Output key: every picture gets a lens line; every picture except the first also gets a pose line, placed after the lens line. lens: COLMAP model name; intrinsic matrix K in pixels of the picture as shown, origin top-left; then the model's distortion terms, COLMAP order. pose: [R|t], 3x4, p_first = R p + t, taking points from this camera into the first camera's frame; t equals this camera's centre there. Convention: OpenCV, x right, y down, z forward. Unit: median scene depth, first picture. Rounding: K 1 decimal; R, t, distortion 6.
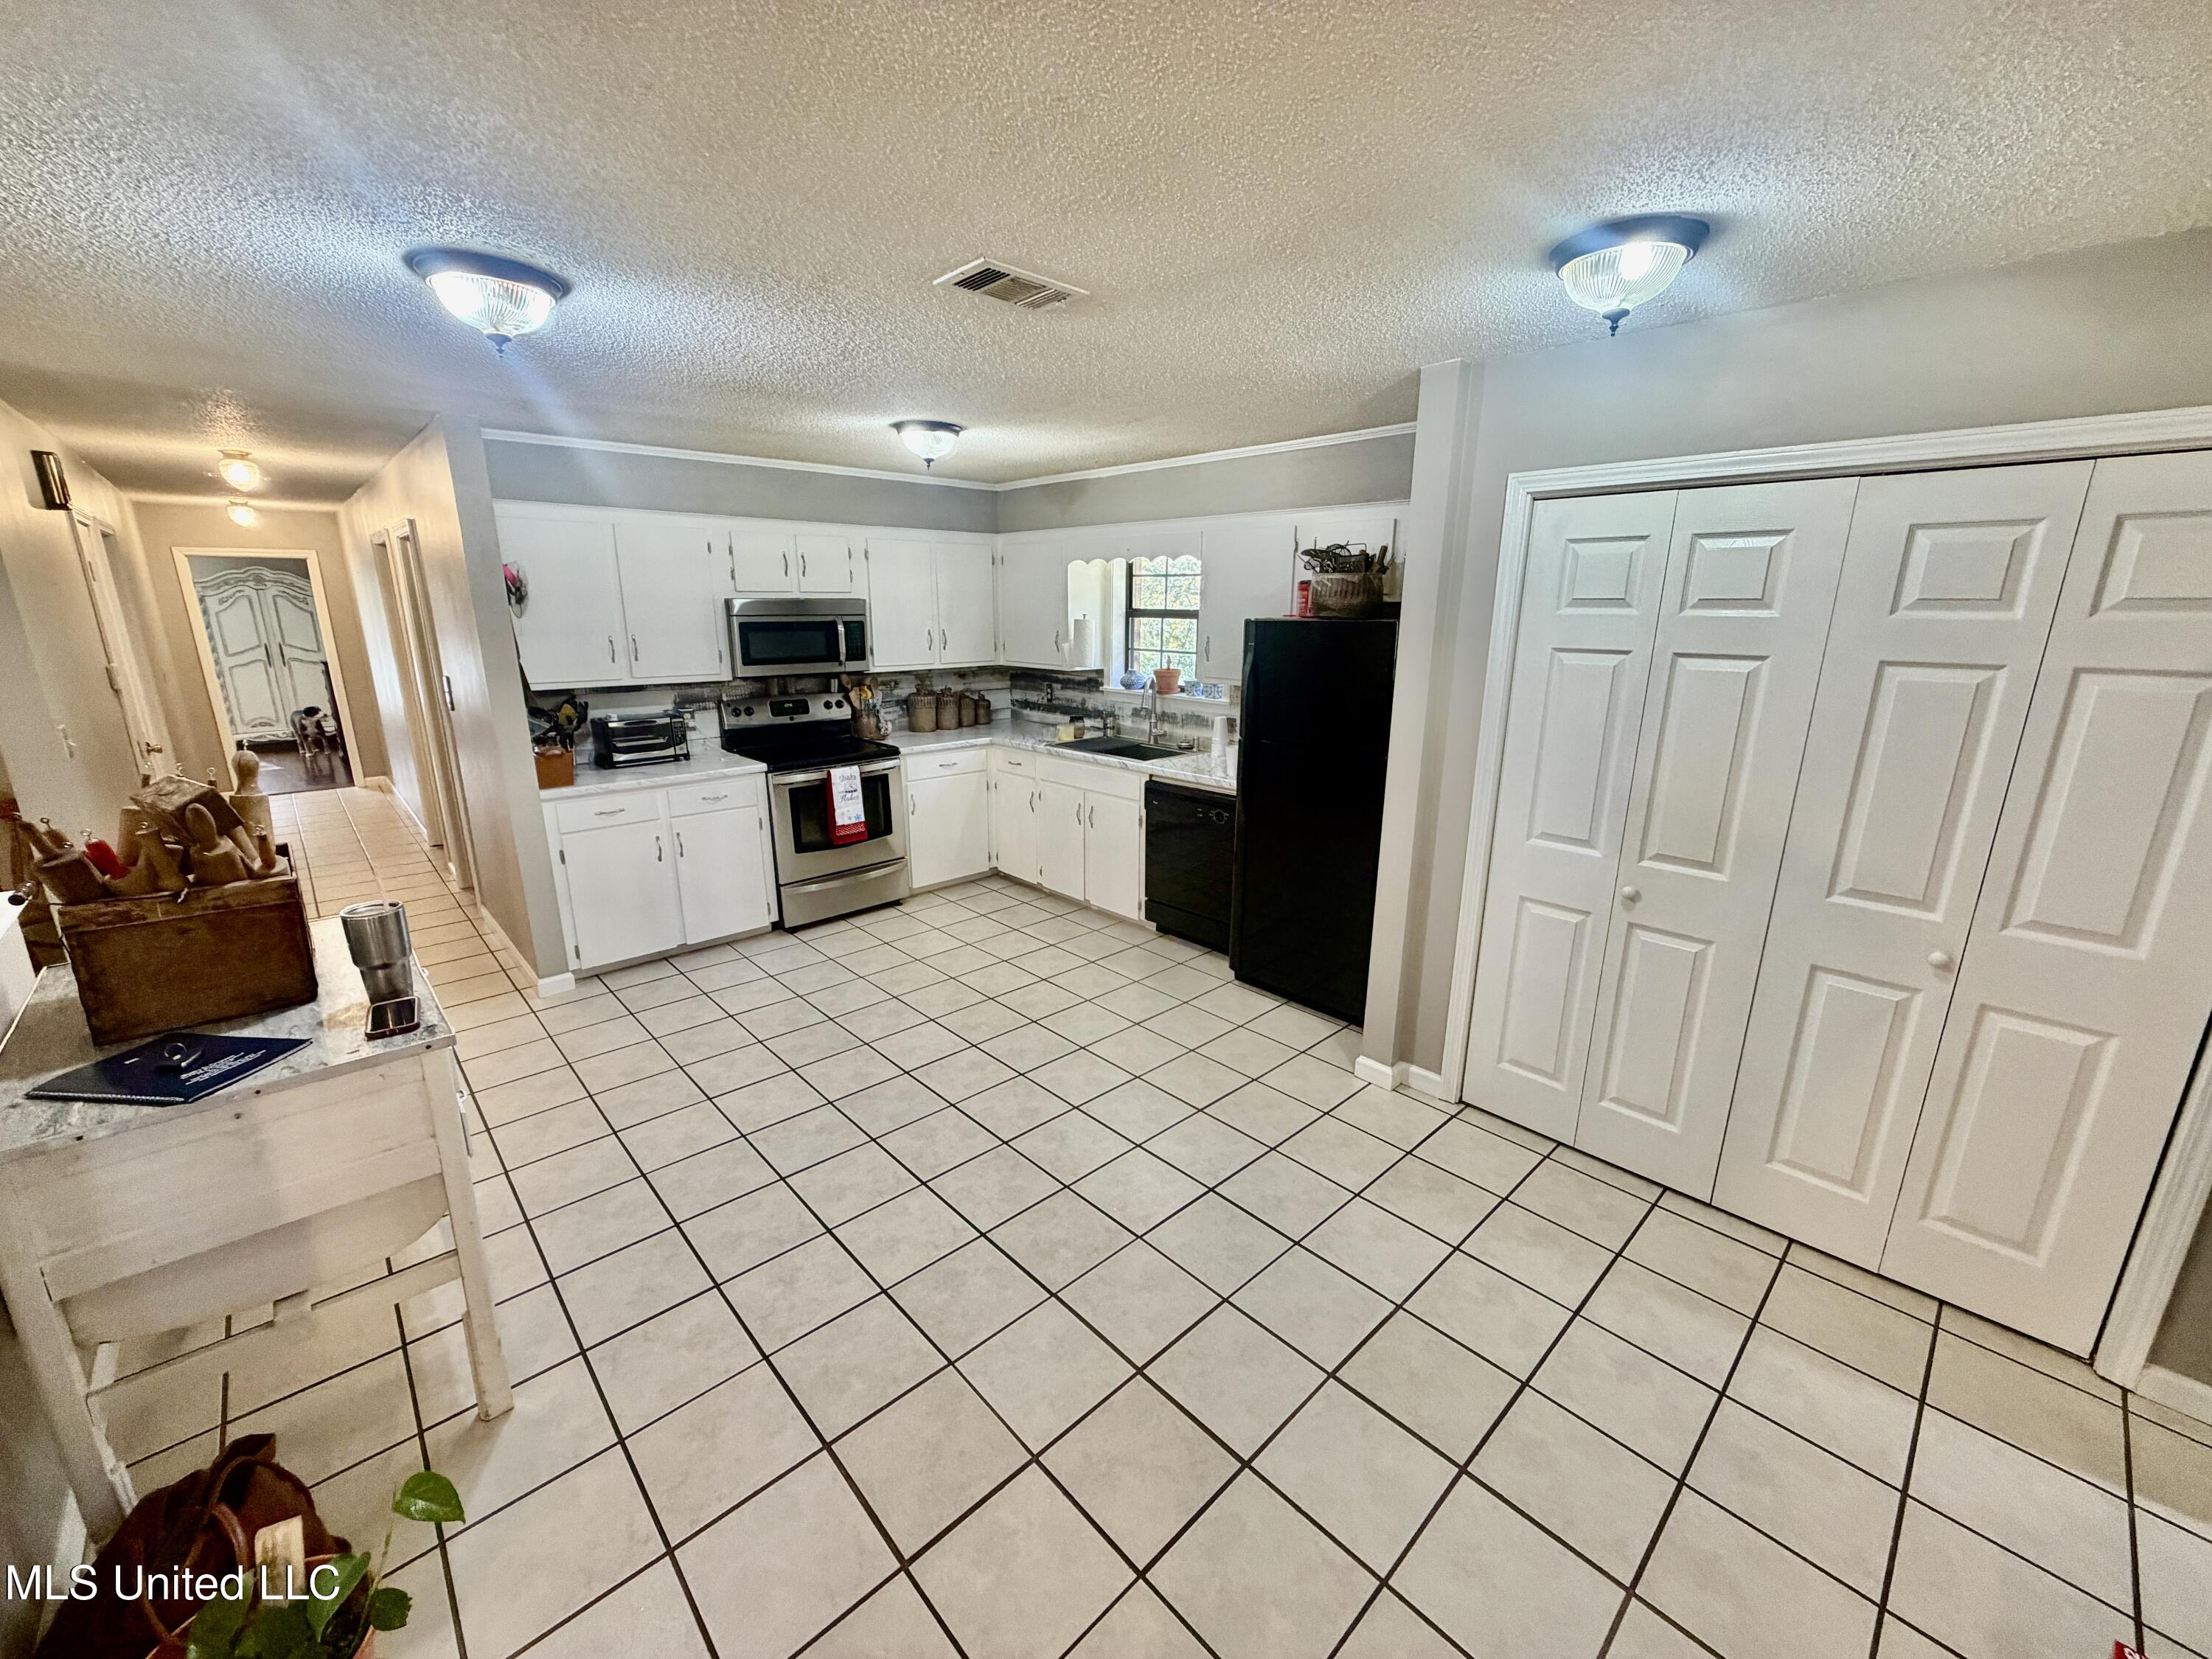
lens RADIAL K [[876.0, 0, 1105.4], [0, 876.0, 829.7], [0, 0, 1]] dist [0.000800, -0.000296]
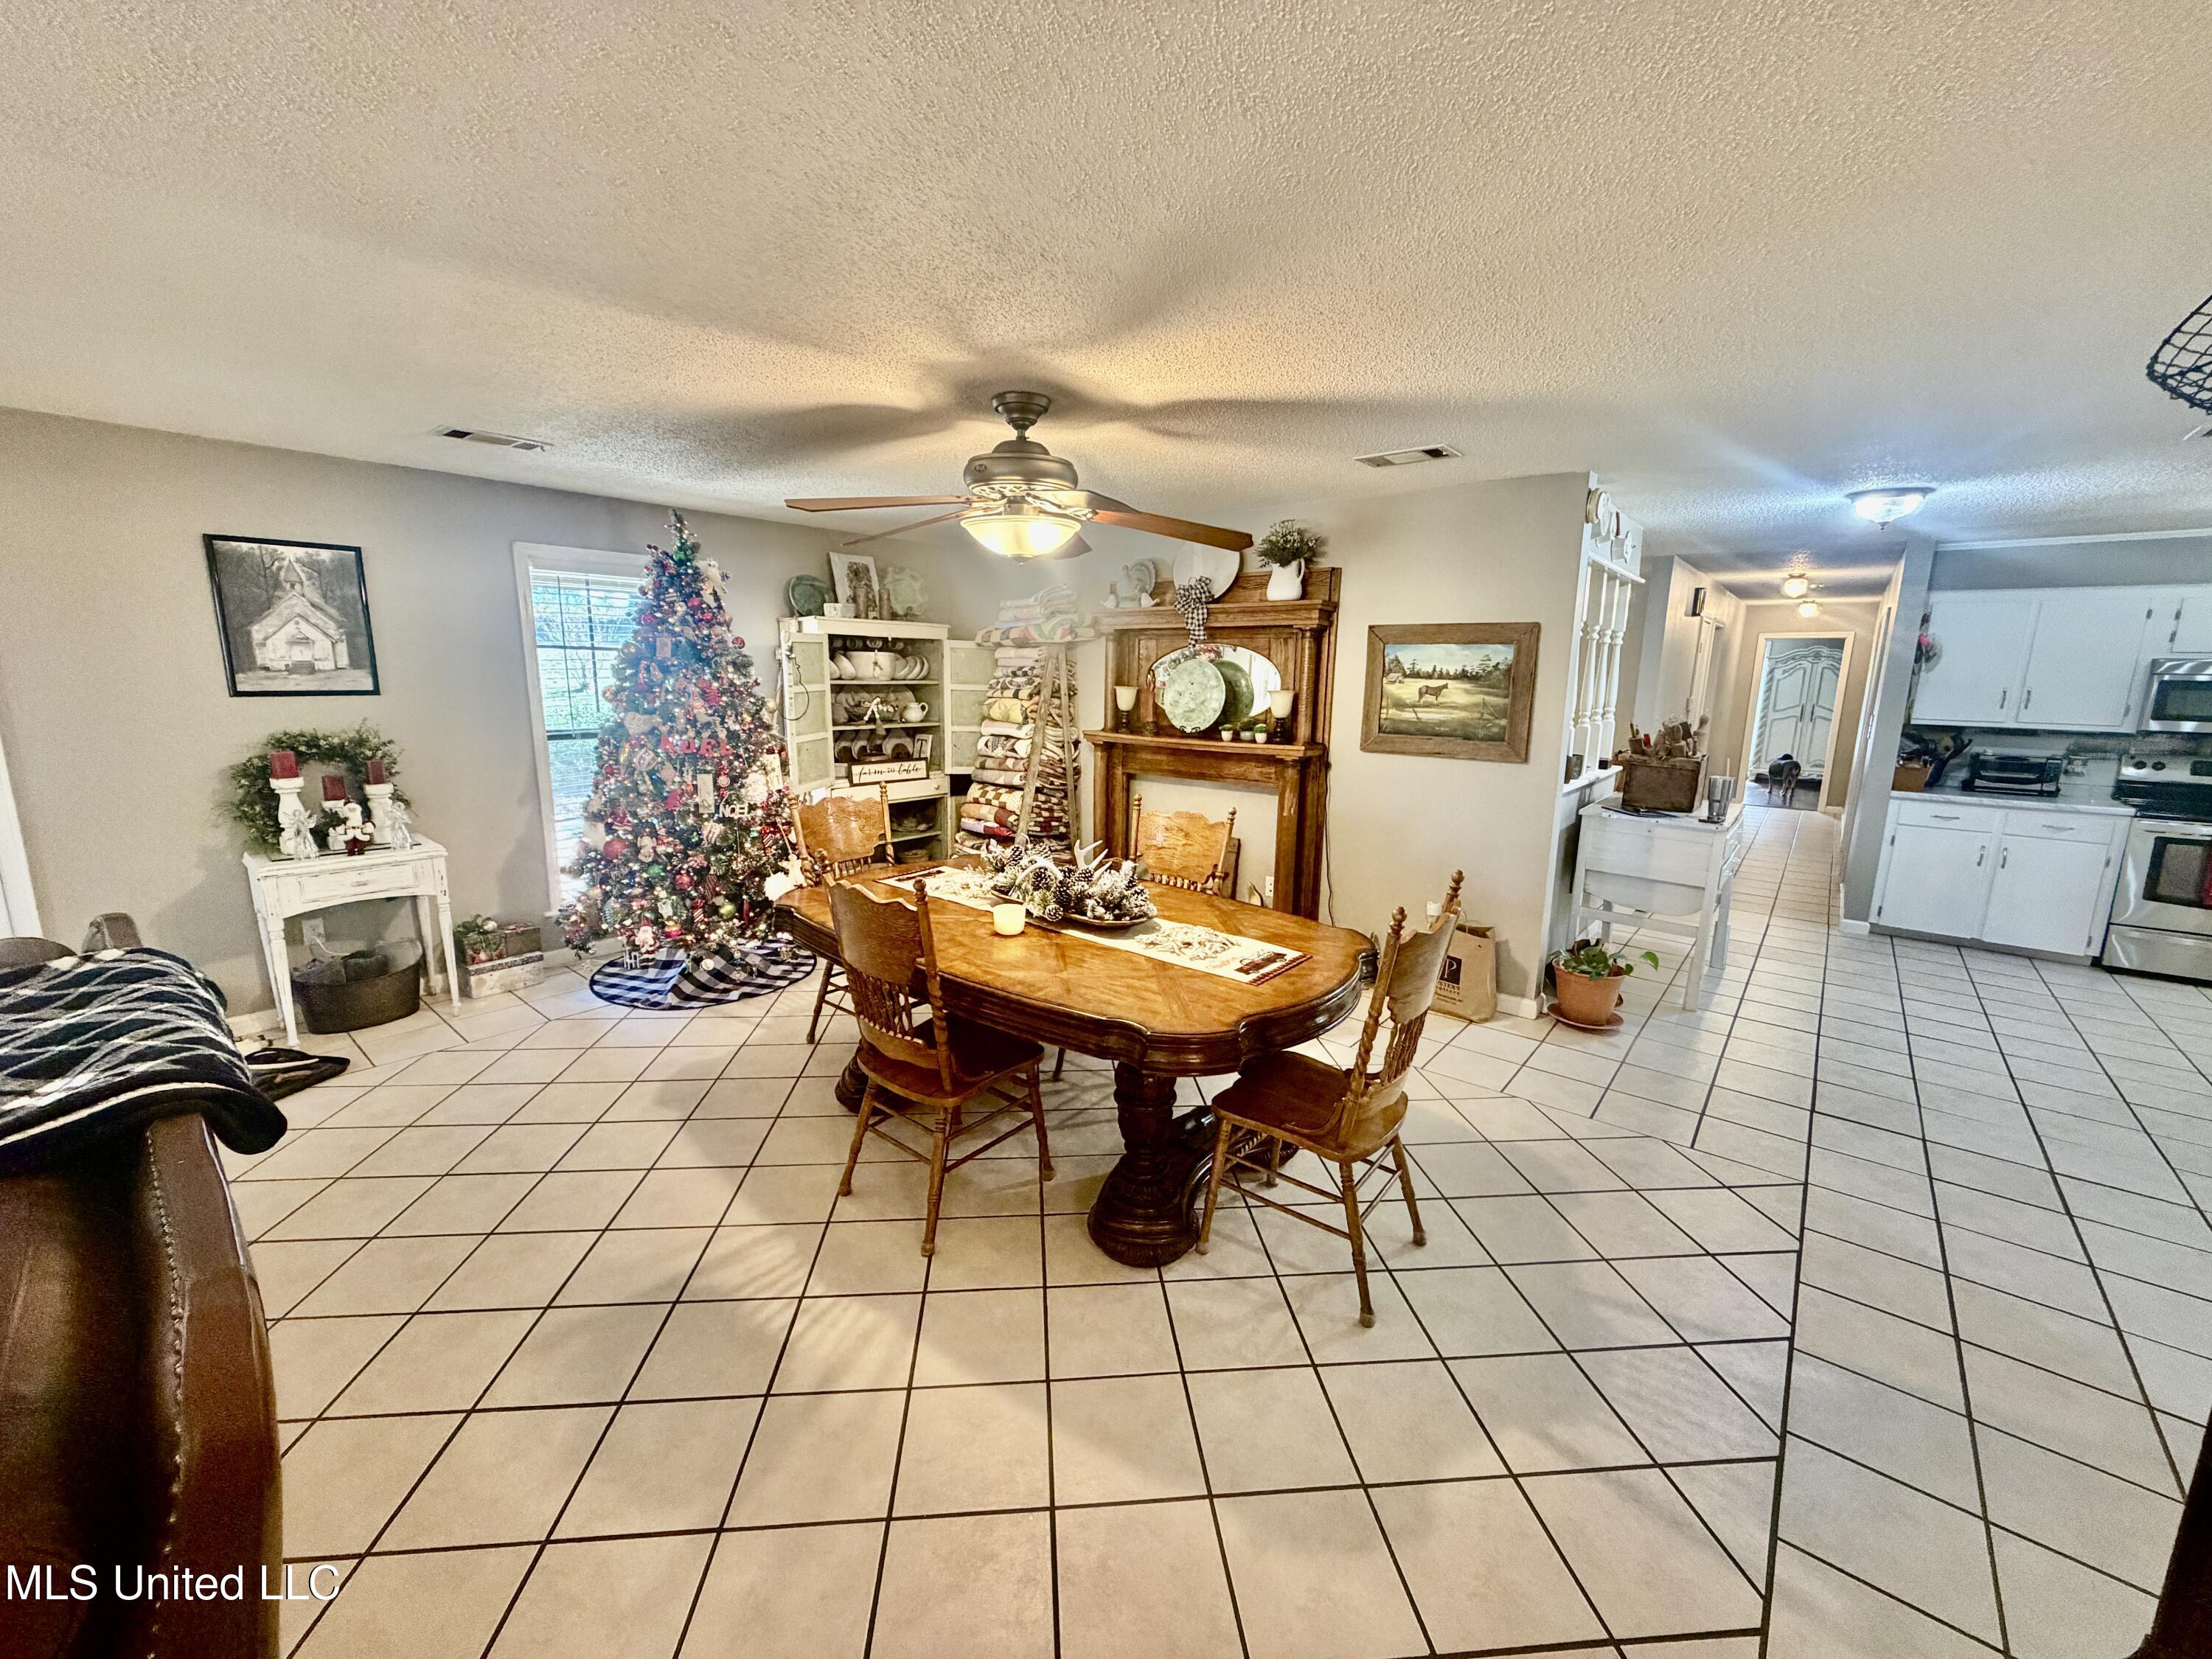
lens RADIAL K [[876.0, 0, 1091.4], [0, 876.0, 826.6], [0, 0, 1]] dist [0.000800, -0.000296]
pose [[0.112704, 0.174927, -0.978110, 0.498476], [-0.262832, 0.954567, 0.140431, 0.124610], [0.958236, 0.241252, 0.153560, -0.368984]]
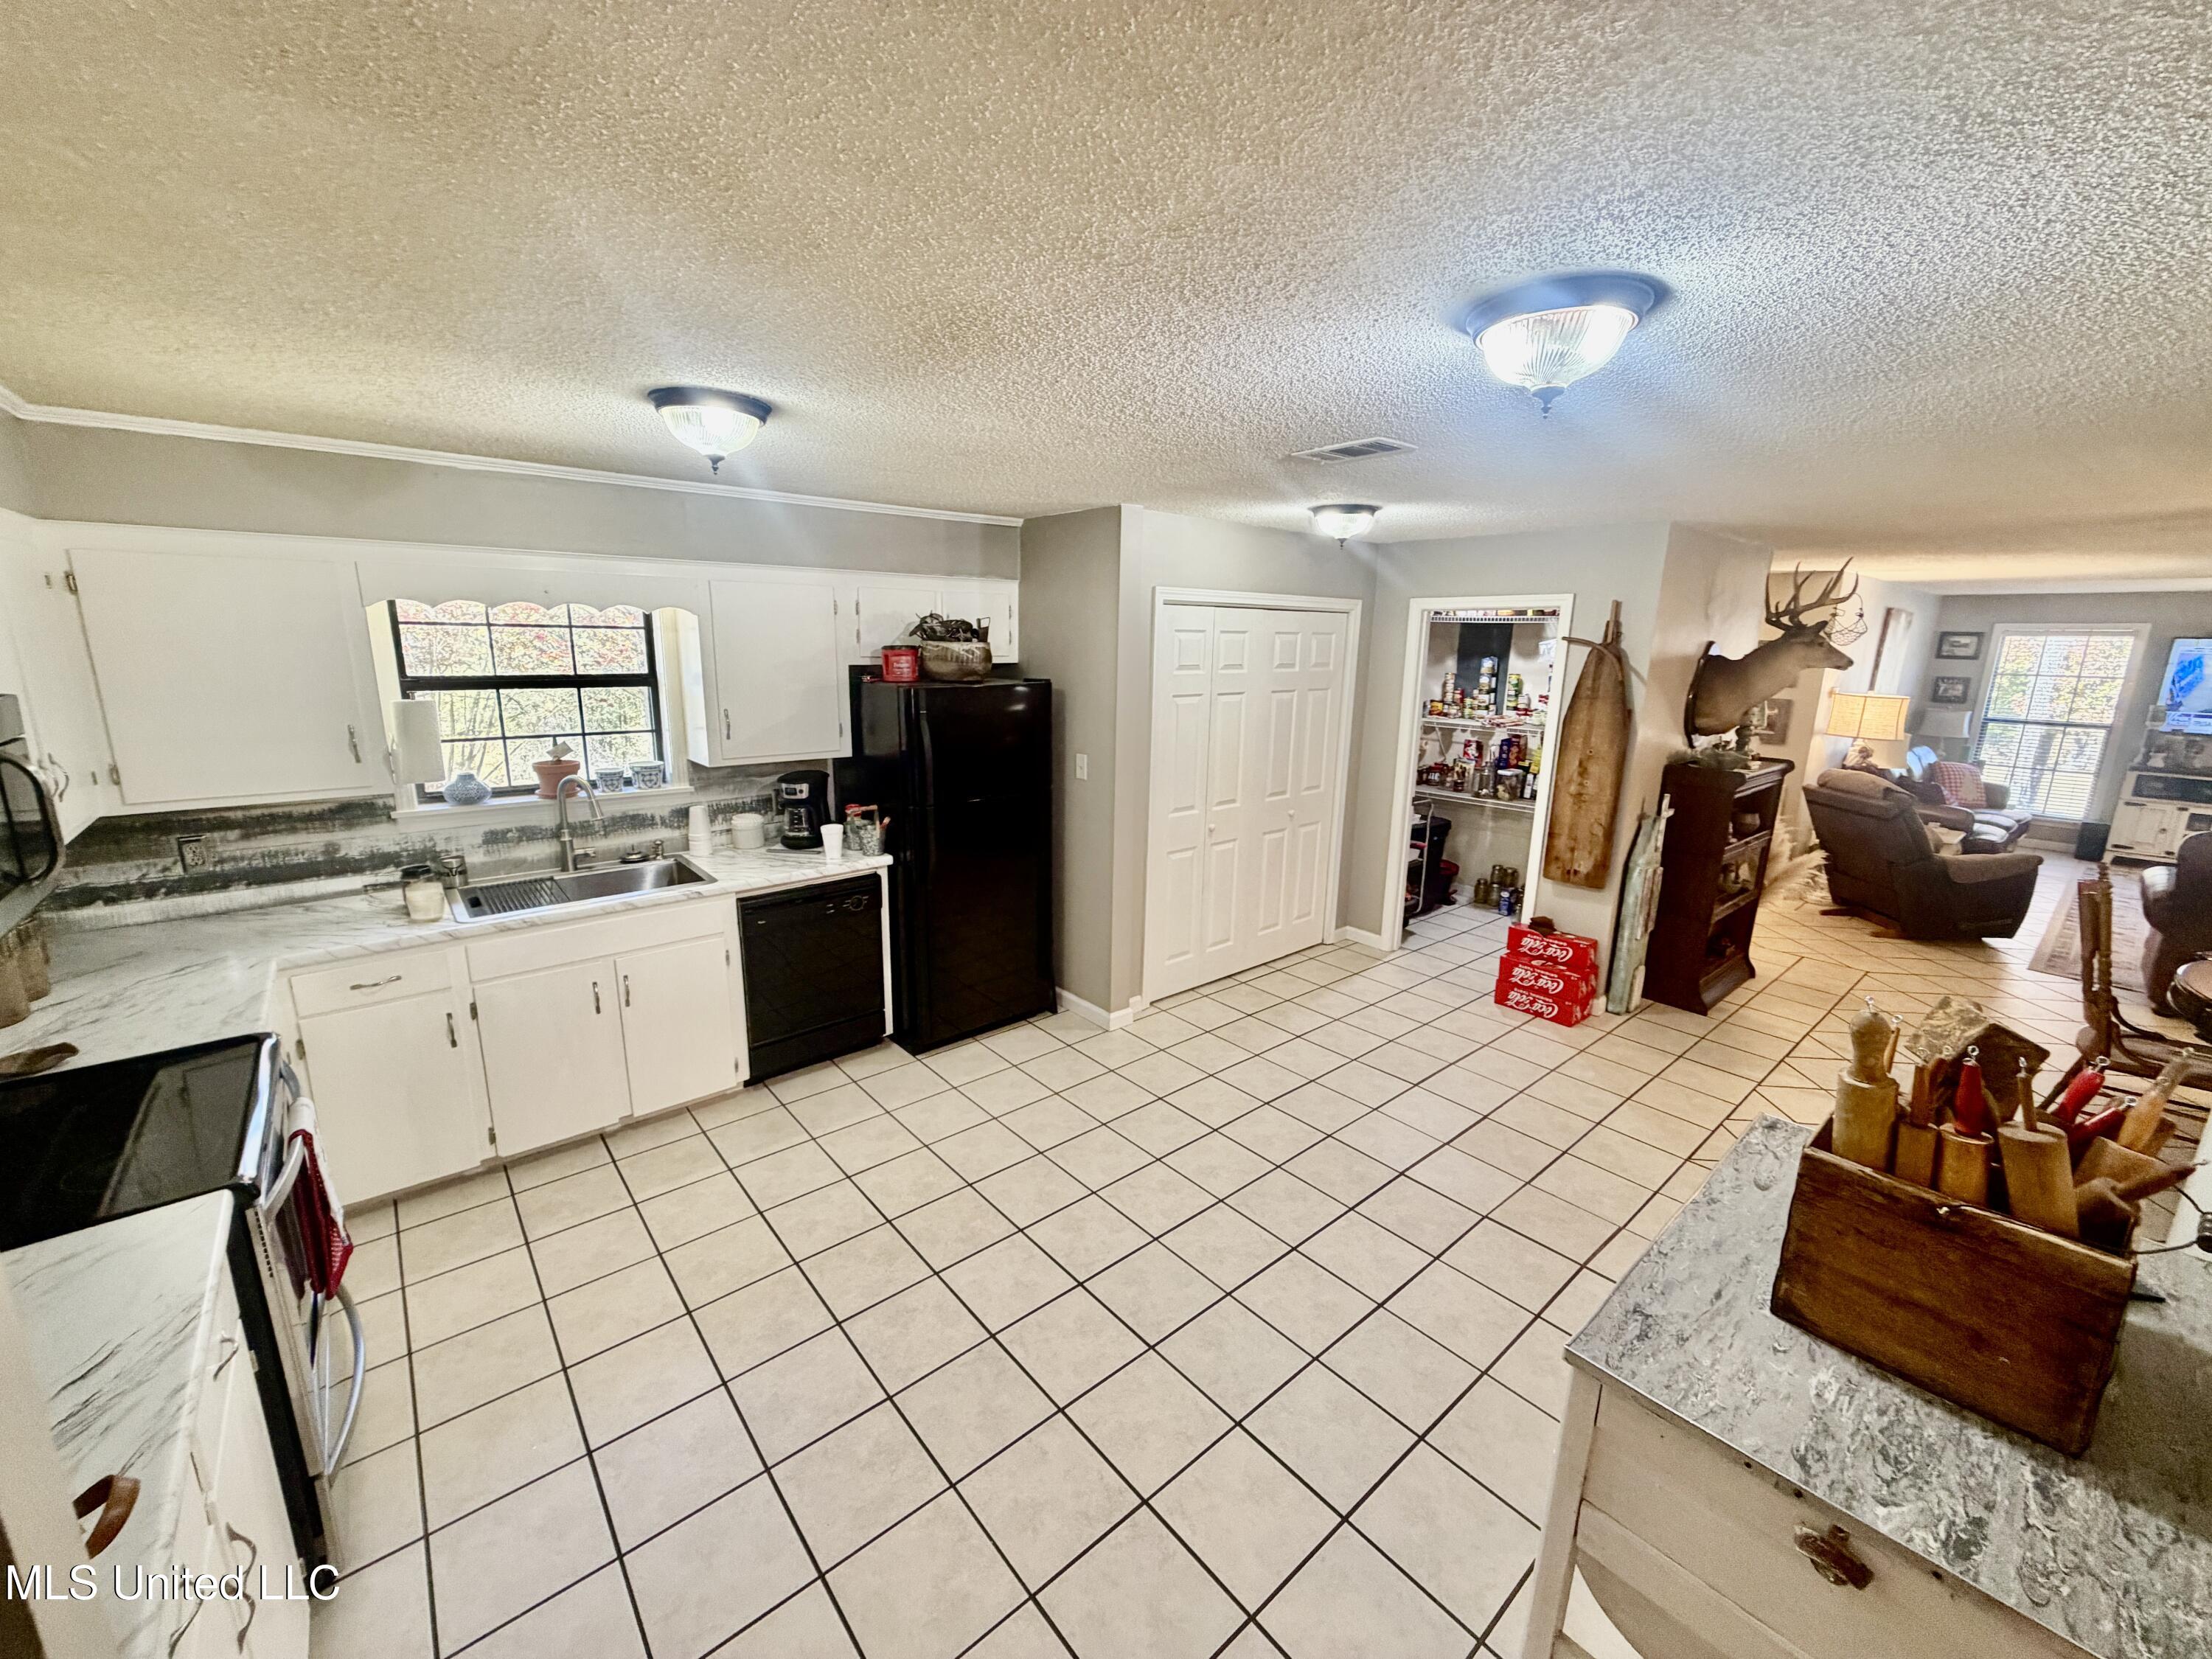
lens RADIAL K [[876.0, 0, 1100.9], [0, 876.0, 829.4], [0, 0, 1]] dist [0.000800, -0.000296]
pose [[0.058278, -0.222883, 0.973102, -0.636156], [0.235955, 0.950215, 0.203510, -0.187763], [-0.970015, 0.217747, 0.107967, 0.570464]]
